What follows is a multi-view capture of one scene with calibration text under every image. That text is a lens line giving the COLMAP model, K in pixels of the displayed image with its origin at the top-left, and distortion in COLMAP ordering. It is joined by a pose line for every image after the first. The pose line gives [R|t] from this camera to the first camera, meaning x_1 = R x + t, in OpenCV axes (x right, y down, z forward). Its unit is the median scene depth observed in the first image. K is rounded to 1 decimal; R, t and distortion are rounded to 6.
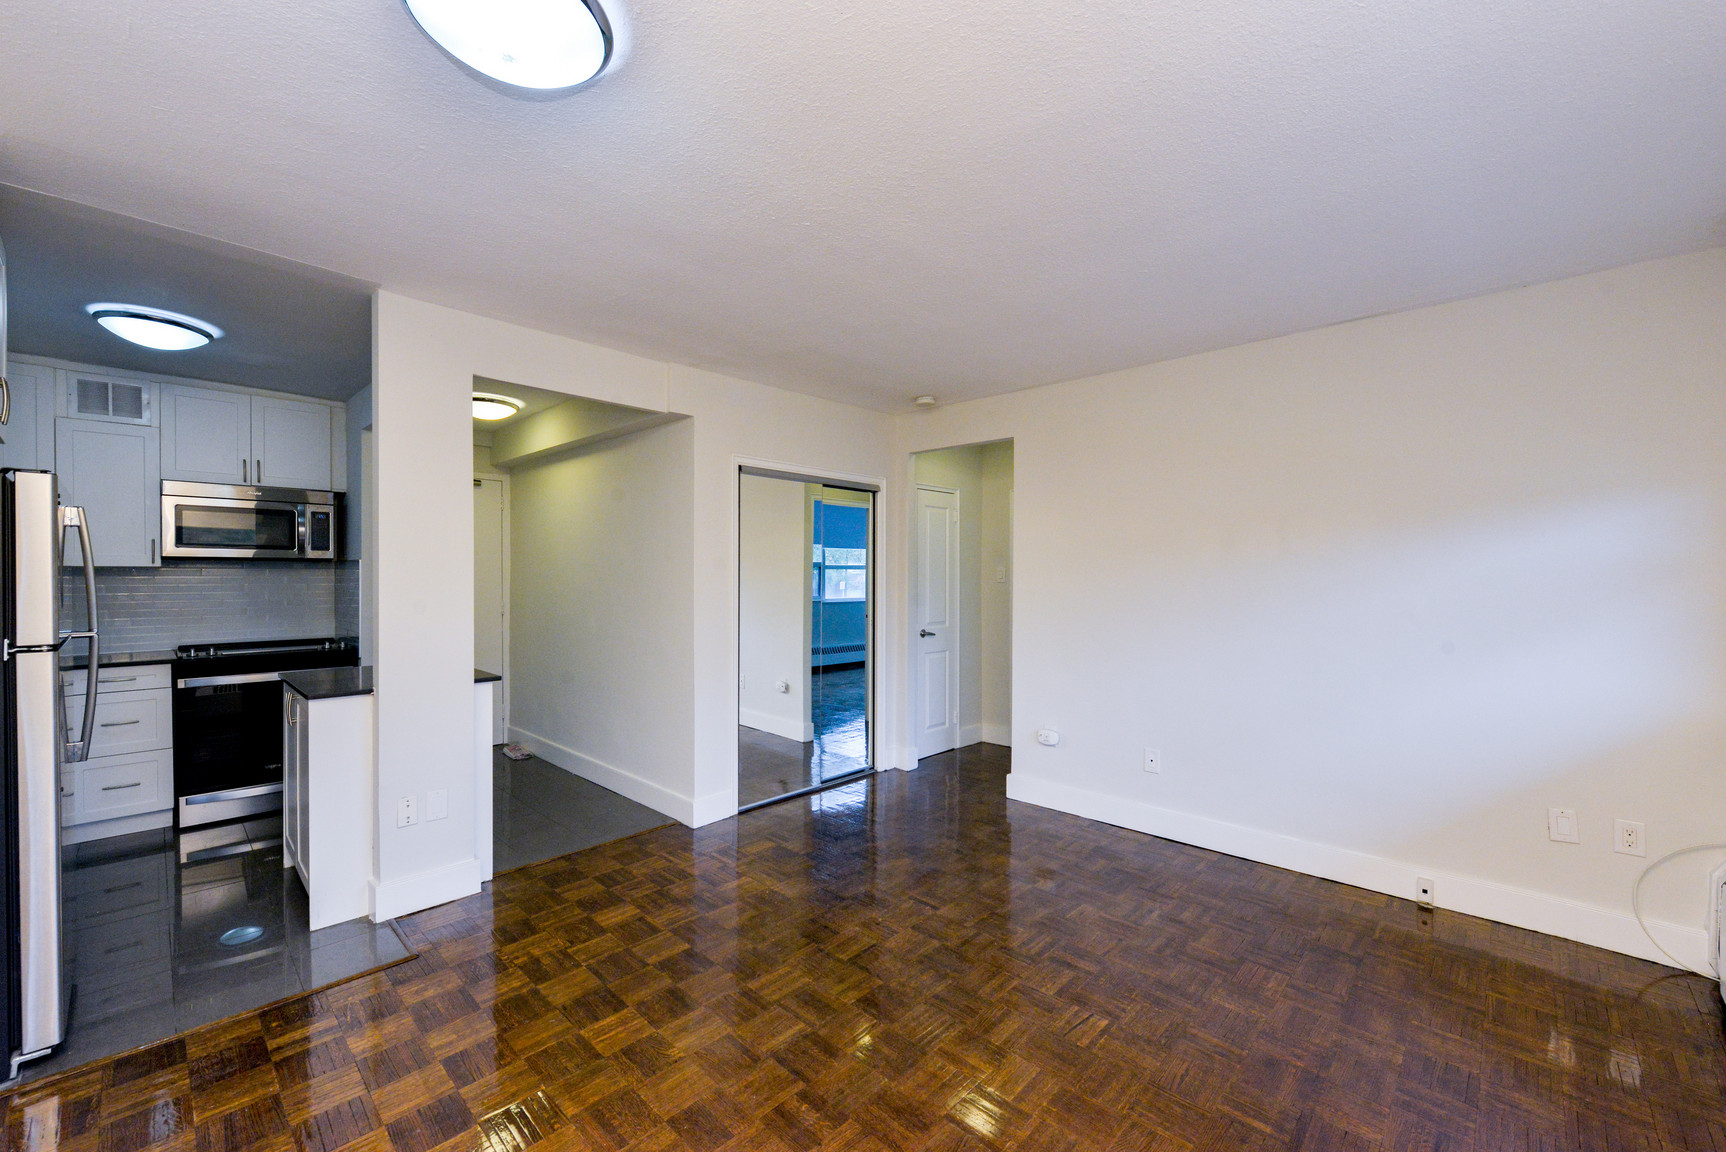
lens RADIAL K [[681.2, 0, 860.0], [0, 681.2, 582.1], [0, 0, 1]] dist [0.000219, -0.003318]
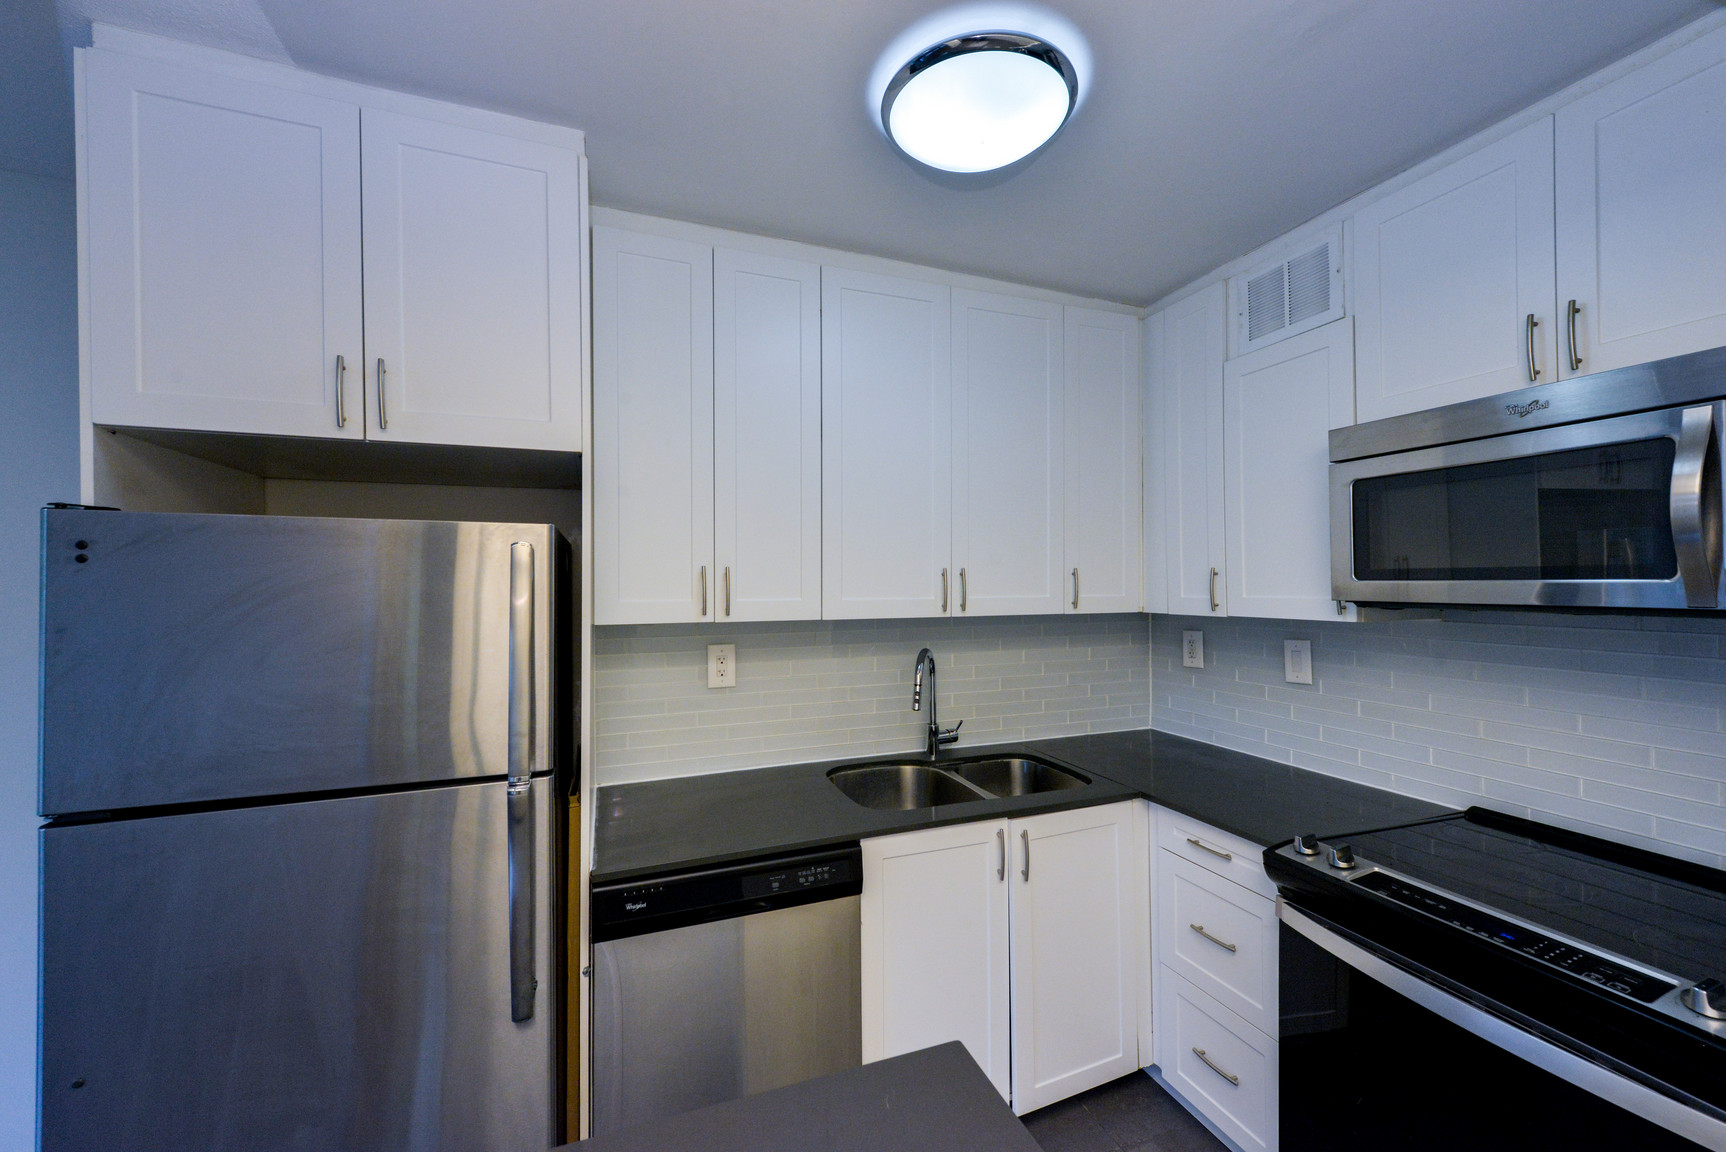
lens RADIAL K [[681.2, 0, 860.0], [0, 681.2, 582.1], [0, 0, 1]] dist [0.000219, -0.003318]
pose [[-0.422873, 0.003653, -0.906182, -0.484028], [-0.003738, 0.999976, 0.005776, -0.051307], [0.906181, 0.005829, -0.422849, 0.898092]]
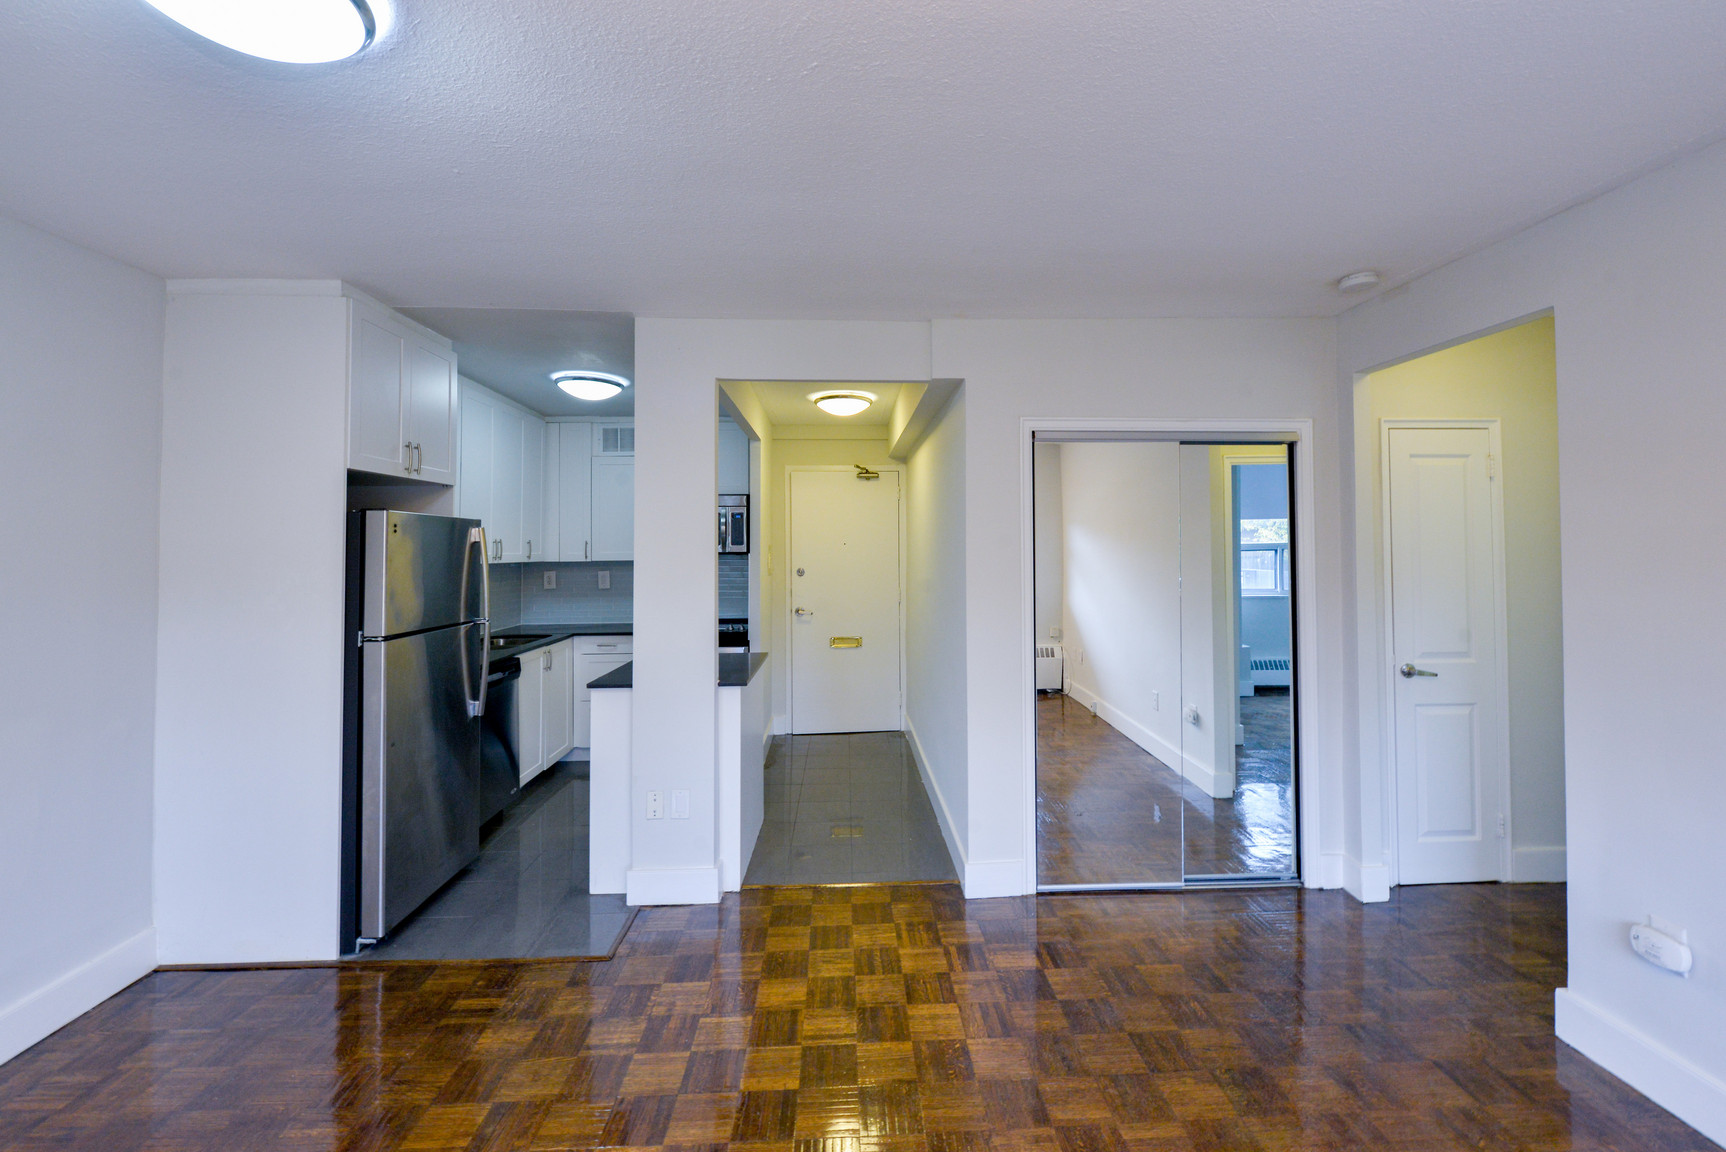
lens RADIAL K [[692.0, 0, 867.6], [0, 692.0, 534.5], [0, 0, 1]] dist [0.002074, -0.005227]
pose [[0.724276, -0.019619, -0.689231, 0.225069], [0.000286, 0.999604, -0.028152, -0.035078], [0.689510, 0.020193, 0.723995, 0.321013]]
